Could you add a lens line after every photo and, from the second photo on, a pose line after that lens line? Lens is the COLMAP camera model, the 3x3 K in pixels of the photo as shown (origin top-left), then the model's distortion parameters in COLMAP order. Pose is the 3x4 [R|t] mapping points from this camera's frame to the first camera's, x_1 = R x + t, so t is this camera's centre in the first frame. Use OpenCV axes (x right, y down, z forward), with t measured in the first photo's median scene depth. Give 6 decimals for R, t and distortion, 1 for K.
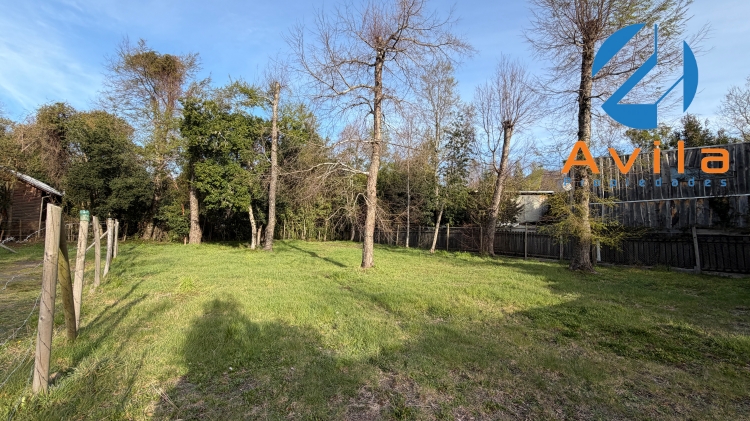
lens RADIAL K [[296.0, 0, 373.8], [0, 296.0, 212.2], [0, 0, 1]] dist [-0.000573, -0.000128]
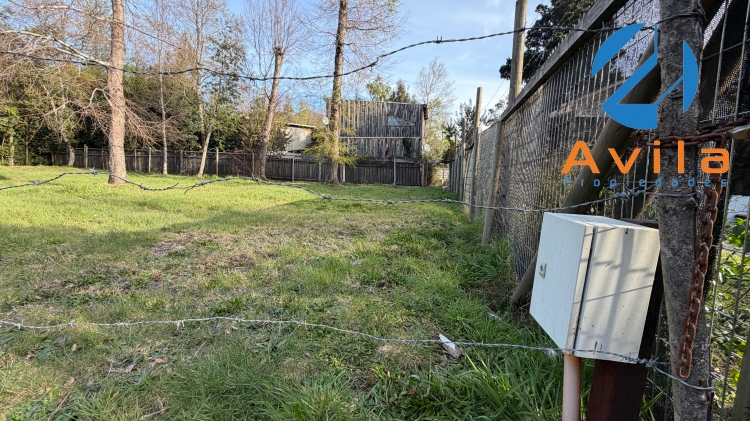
lens RADIAL K [[297.0, 0, 373.6], [0, 297.0, 212.0], [0, 0, 1]] dist [0.000638, 0.000020]
pose [[0.741392, -0.076935, 0.666648, -0.033011], [-0.066749, 0.980026, 0.187334, 0.036129], [-0.667744, -0.183386, 0.721448, -0.065003]]
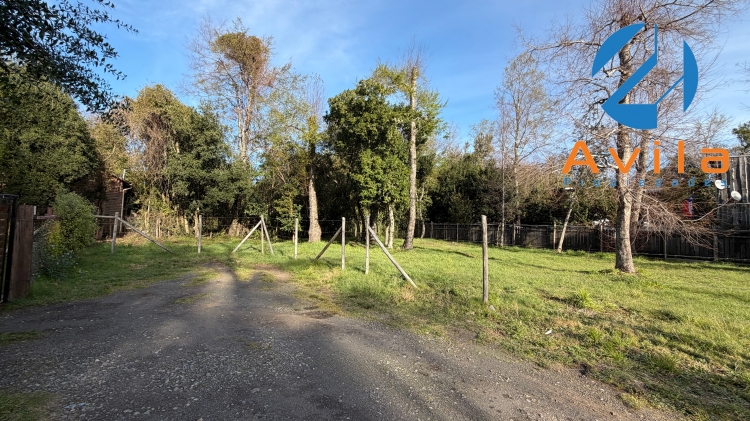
lens RADIAL K [[296.0, 0, 373.8], [0, 296.0, 212.2], [0, 0, 1]] dist [-0.000573, -0.000128]
pose [[0.999371, 0.009308, 0.034228, -0.511042], [-0.009771, 0.999863, 0.013374, 0.000124], [-0.034099, -0.013700, 0.999325, 0.081062]]
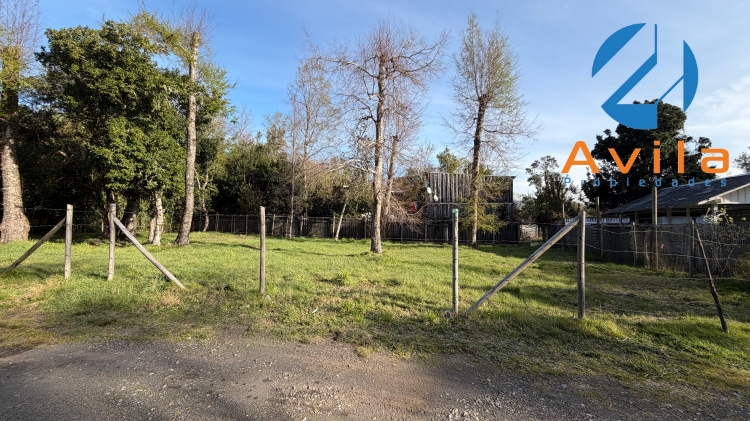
lens RADIAL K [[296.0, 0, 373.8], [0, 296.0, 212.2], [0, 0, 1]] dist [-0.000573, -0.000128]
pose [[0.760407, 0.021673, 0.649085, -0.496637], [-0.046309, 0.998708, 0.020904, 0.000349], [-0.647794, -0.045954, 0.760428, 0.075771]]
